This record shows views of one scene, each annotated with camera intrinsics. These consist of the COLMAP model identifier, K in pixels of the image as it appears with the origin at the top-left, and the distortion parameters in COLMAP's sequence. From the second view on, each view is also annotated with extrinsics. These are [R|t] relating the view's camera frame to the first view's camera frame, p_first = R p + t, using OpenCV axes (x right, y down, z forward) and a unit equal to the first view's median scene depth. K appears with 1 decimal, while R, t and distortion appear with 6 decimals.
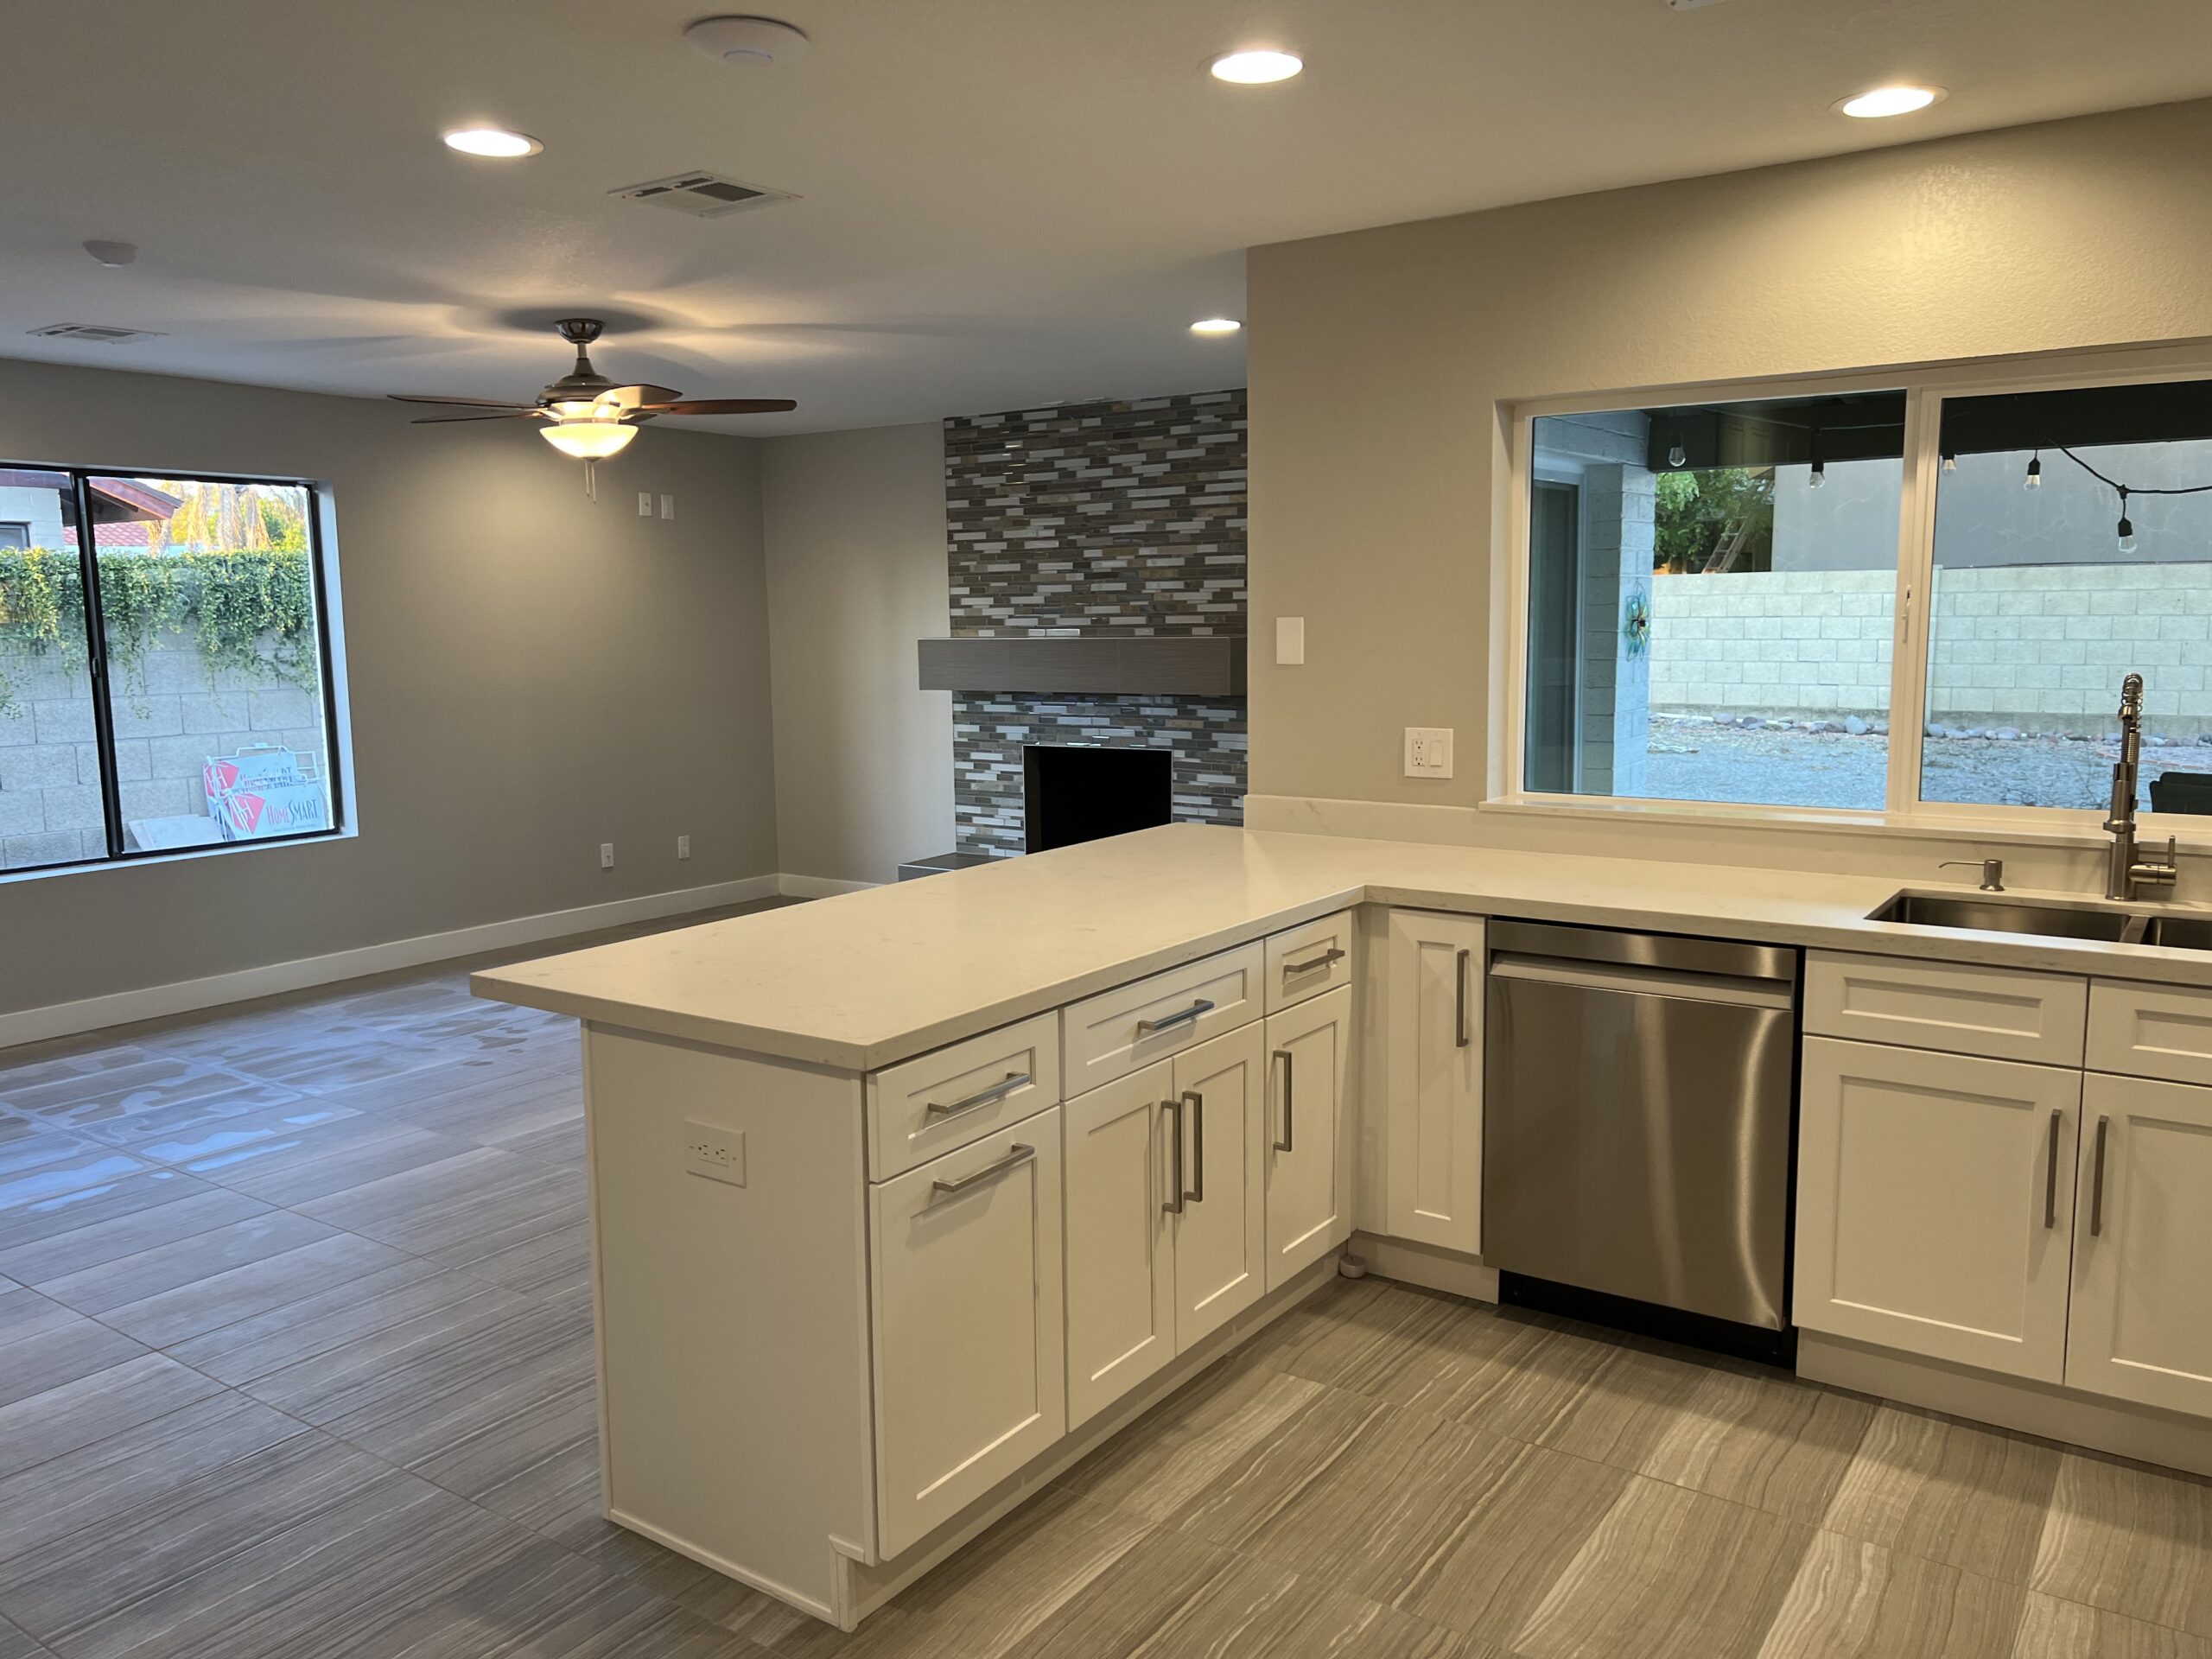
lens RADIAL K [[1660.7, 0, 1111.8], [0, 1660.7, 816.9], [0, 0, 1]] dist [0.058938, -0.059217]
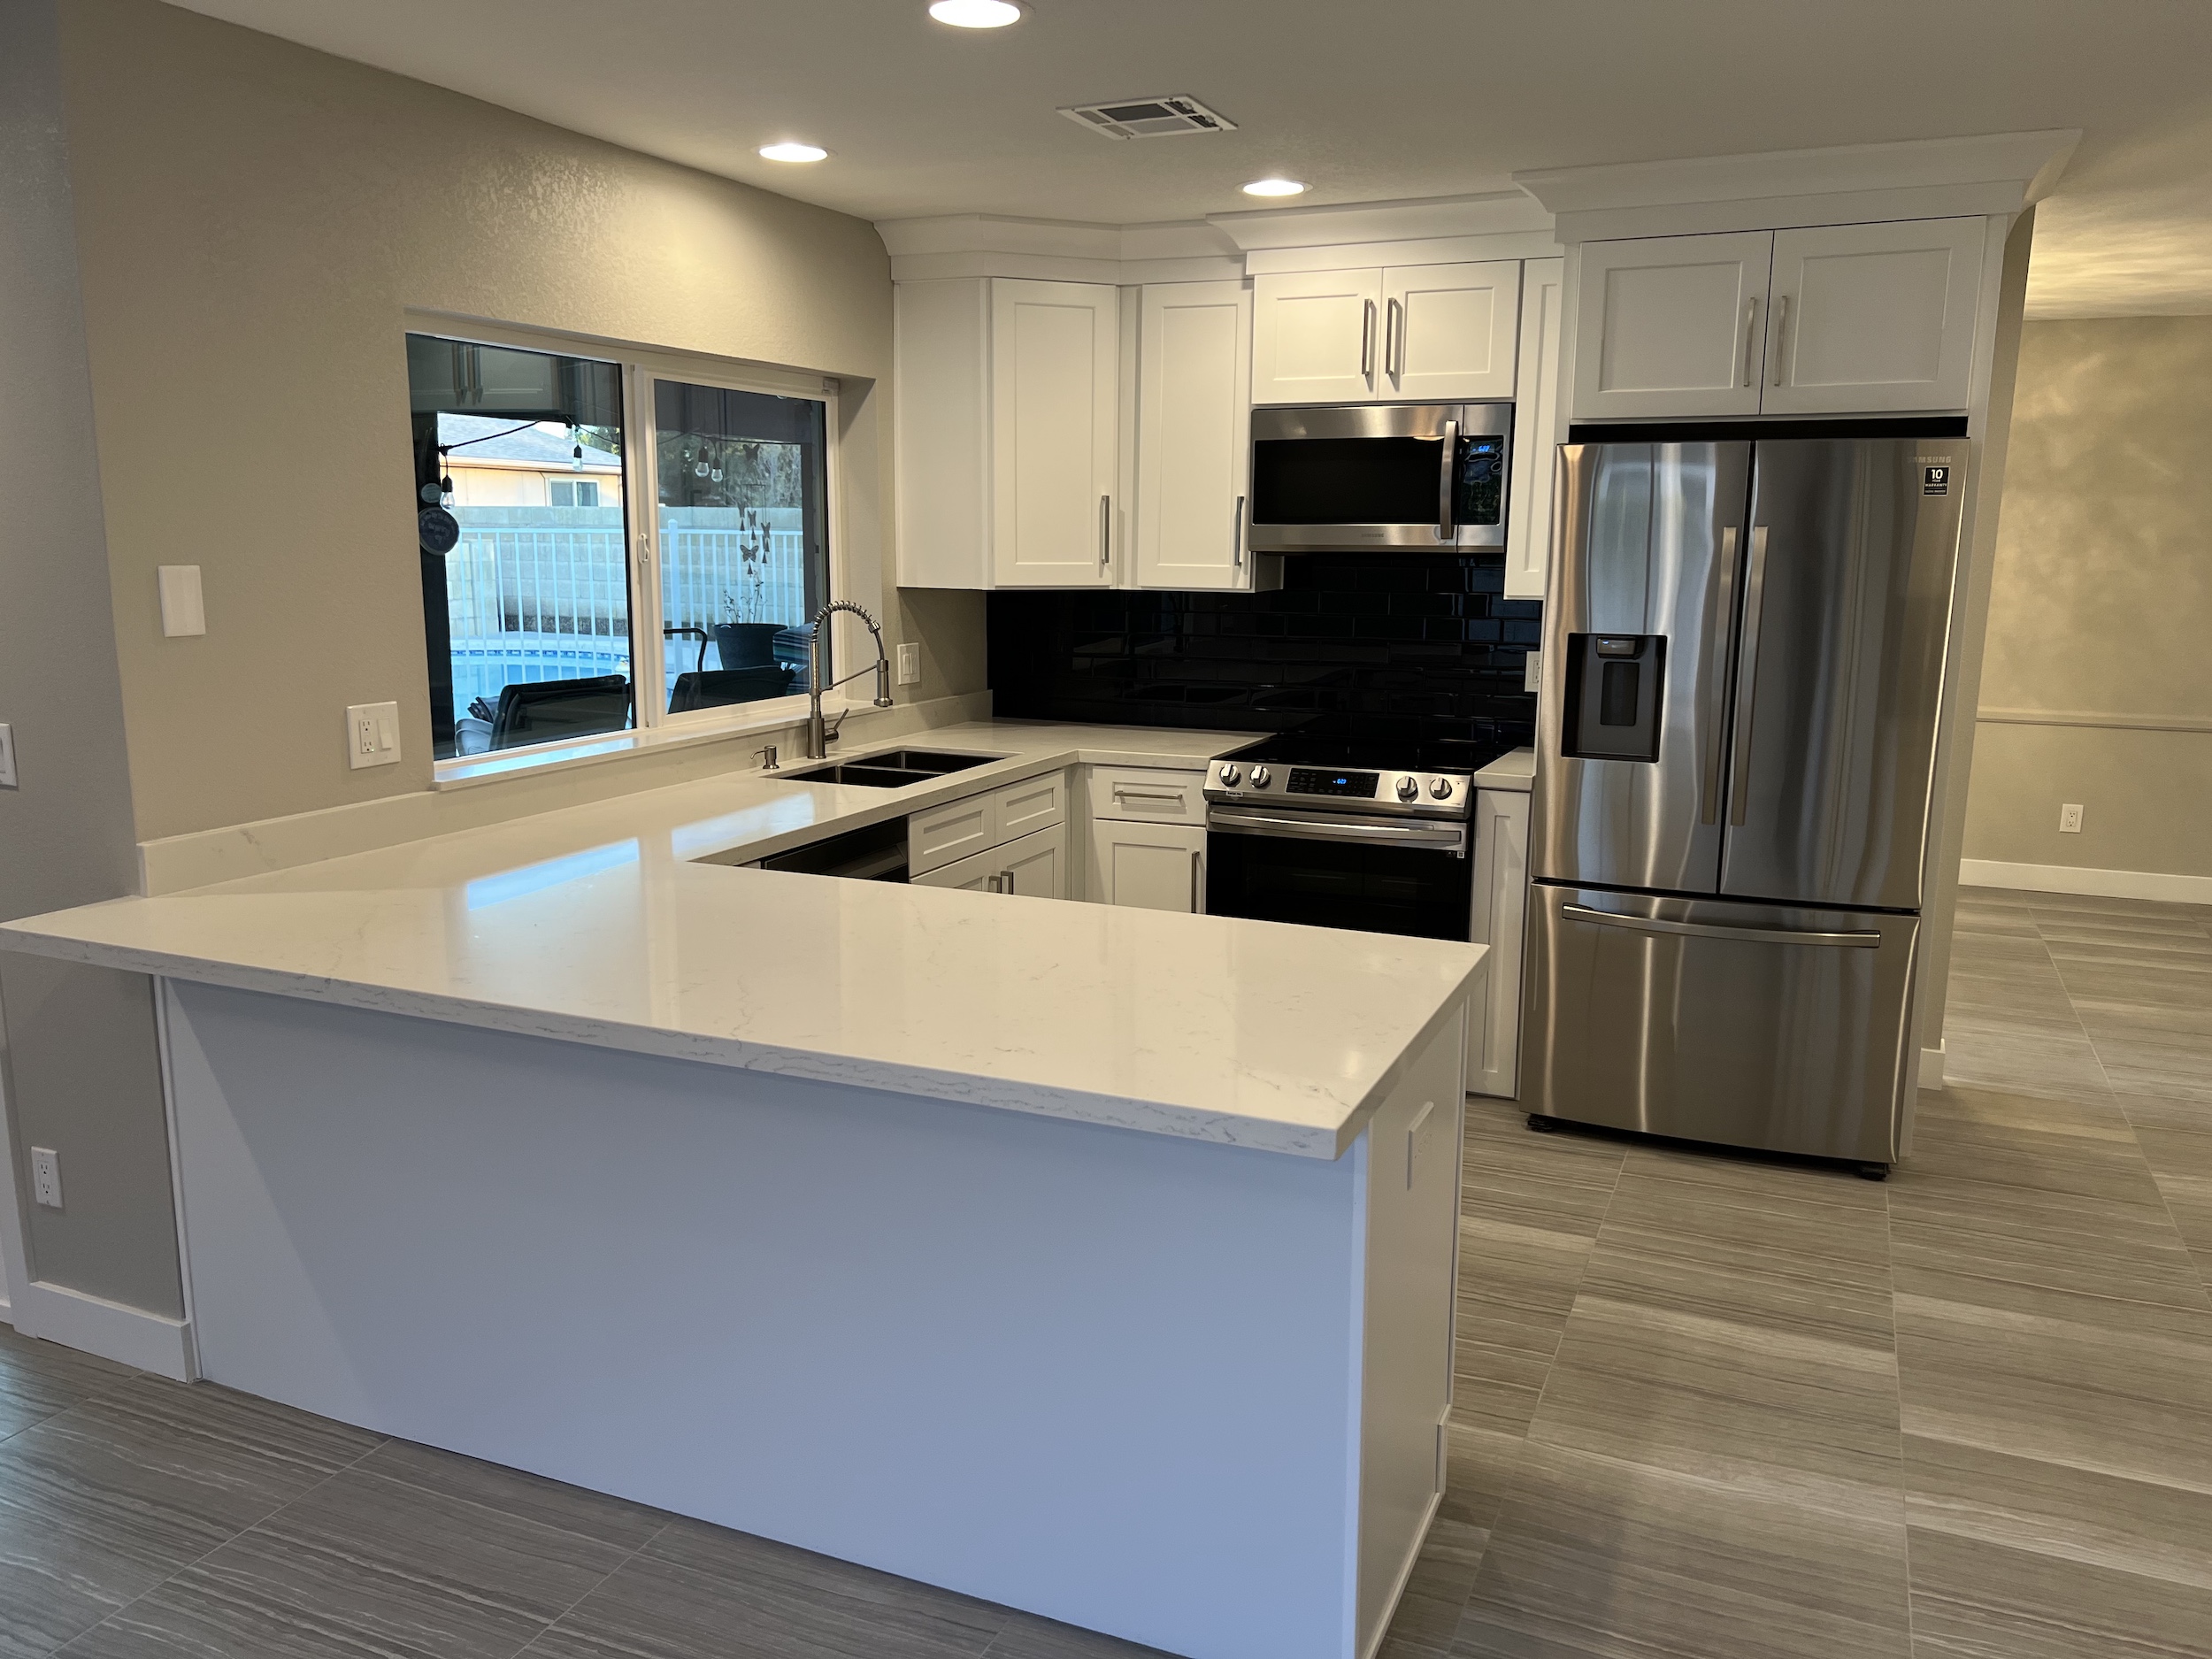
lens RADIAL K [[1664.2, 0, 1100.2], [0, 1664.2, 838.4], [0, 0, 1]] dist [0.065484, -0.066148]
pose [[-0.196797, -0.170627, 0.965483, -0.581364], [0.118392, 0.973399, 0.196158, -0.093445], [-0.973270, 0.152909, -0.171361, 0.703918]]
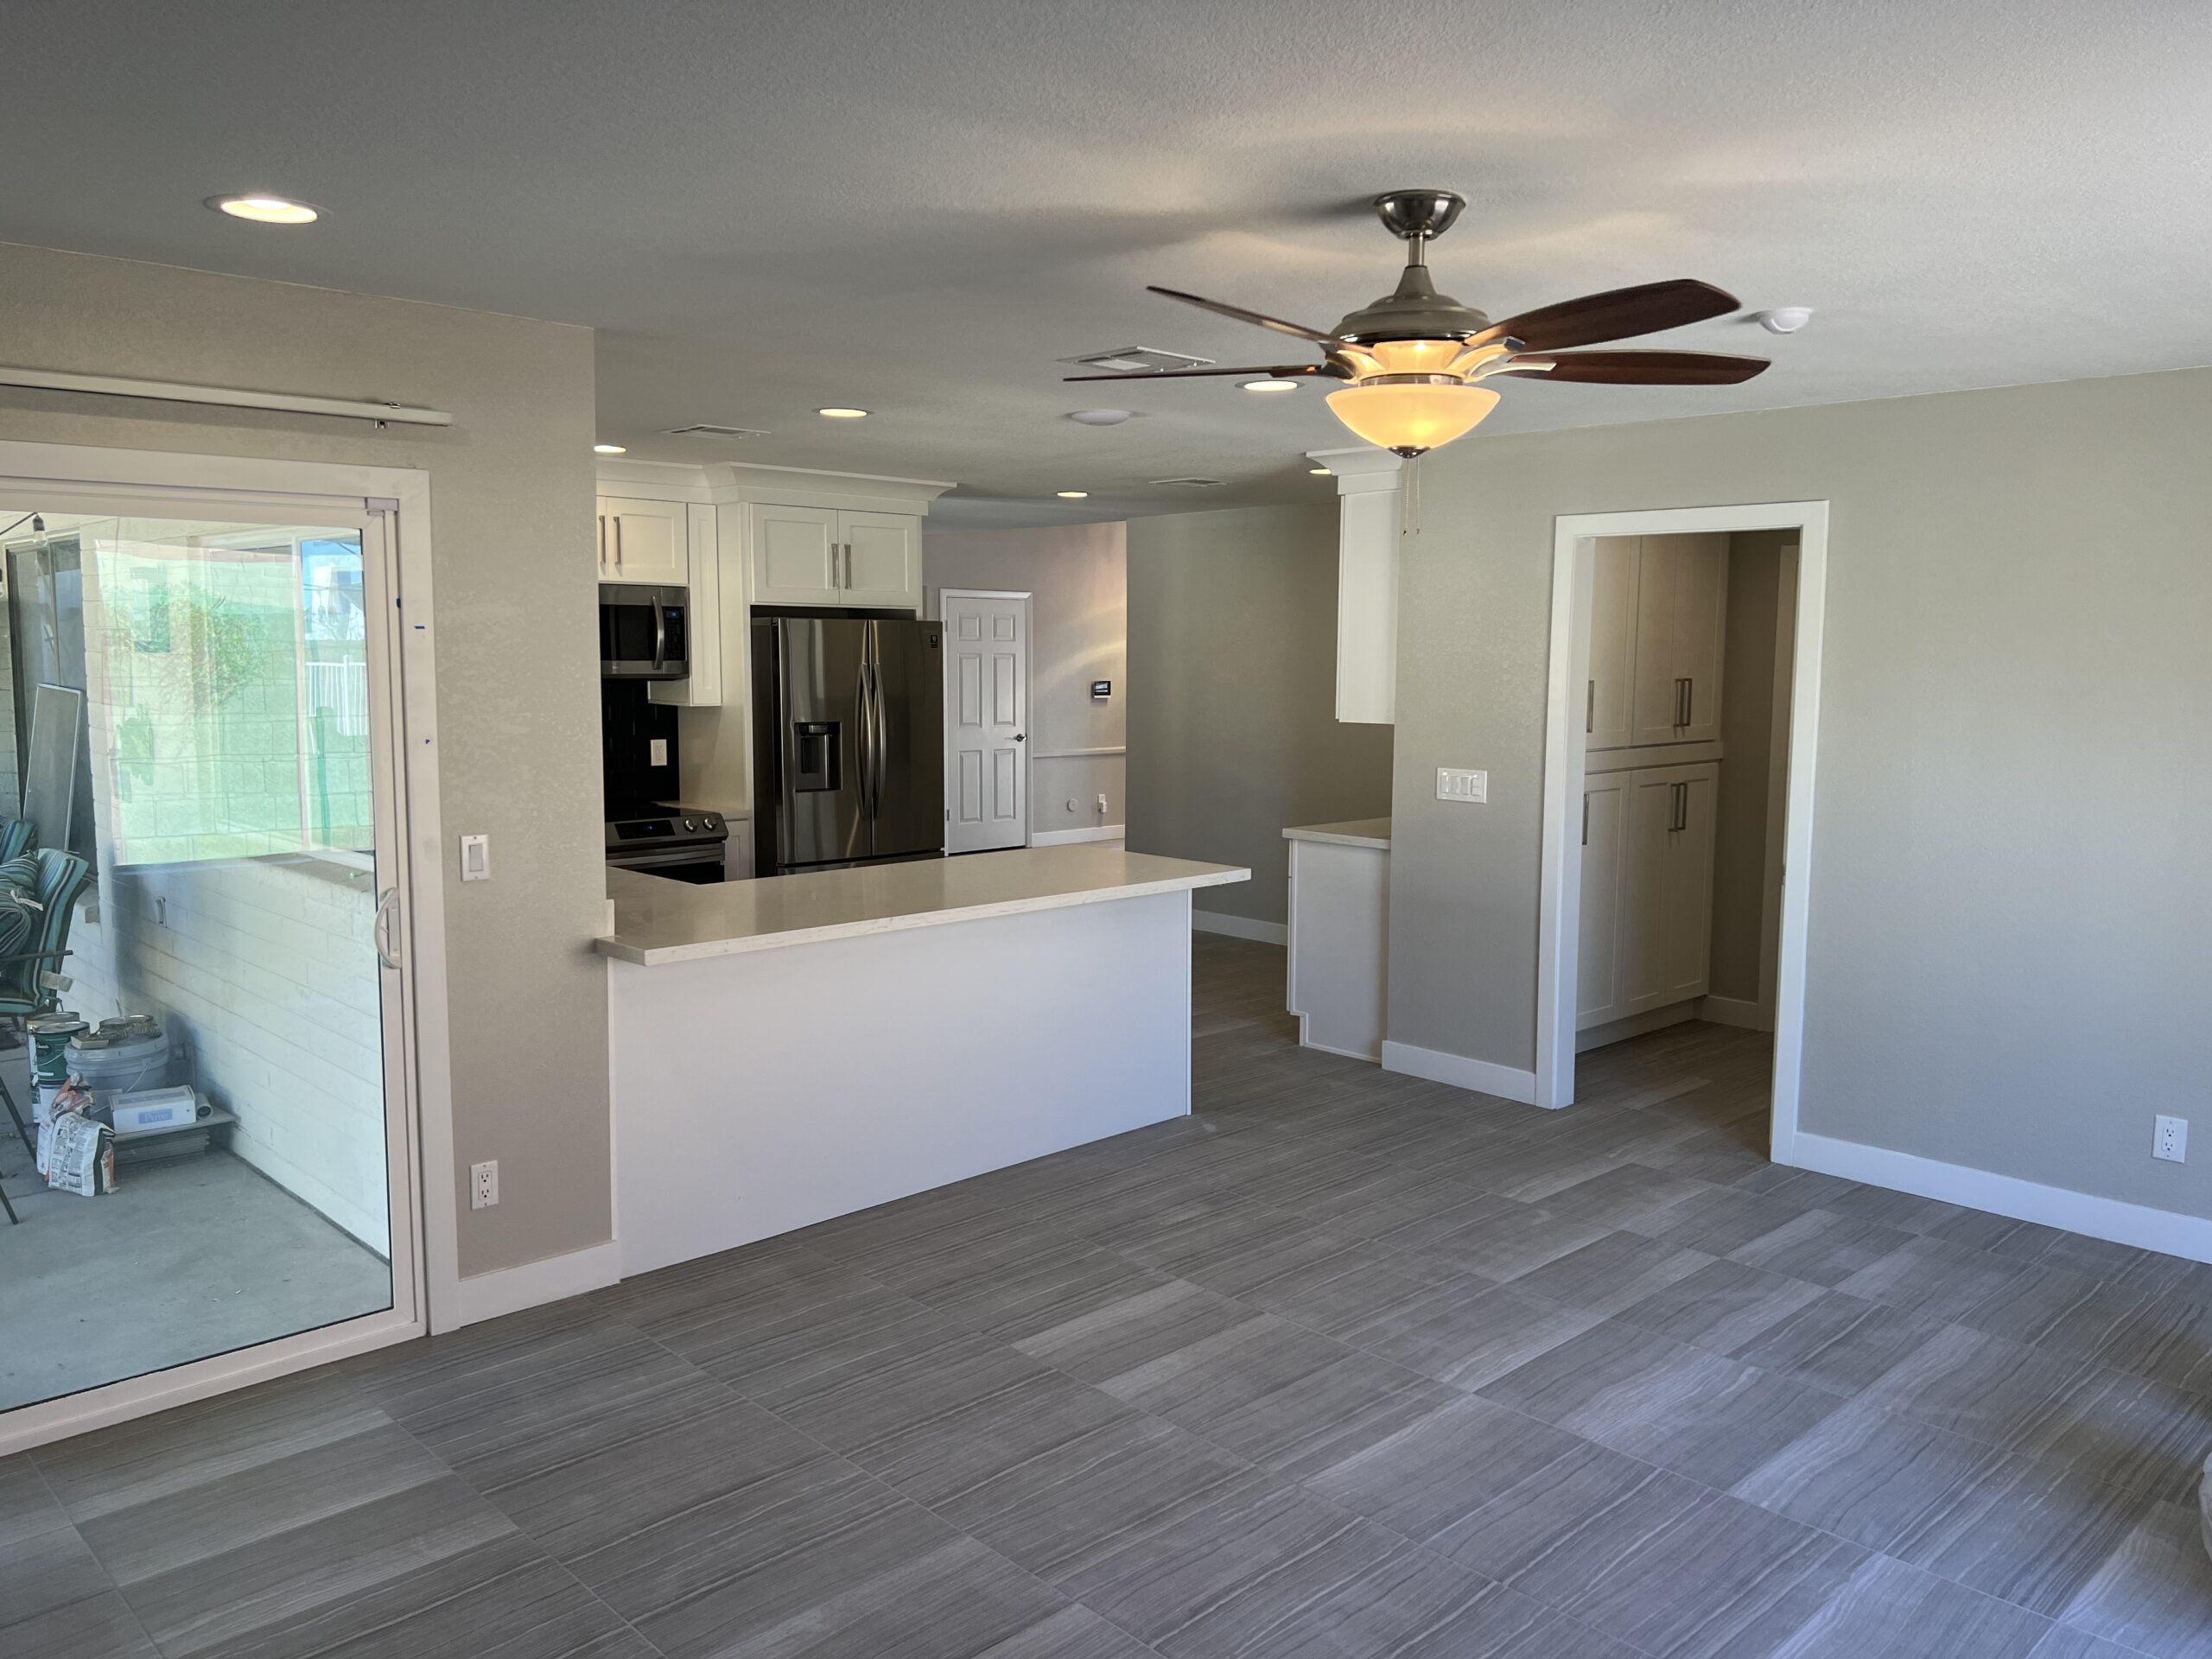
lens RADIAL K [[1665.4, 0, 1129.5], [0, 1665.4, 827.9], [0, 0, 1]] dist [0.029377, -0.036507]
pose [[-0.981919, -0.014416, 0.188752, -0.363982], [0.029908, 0.972758, 0.229884, -0.246604], [-0.186924, 0.231372, -0.954739, 1.732620]]
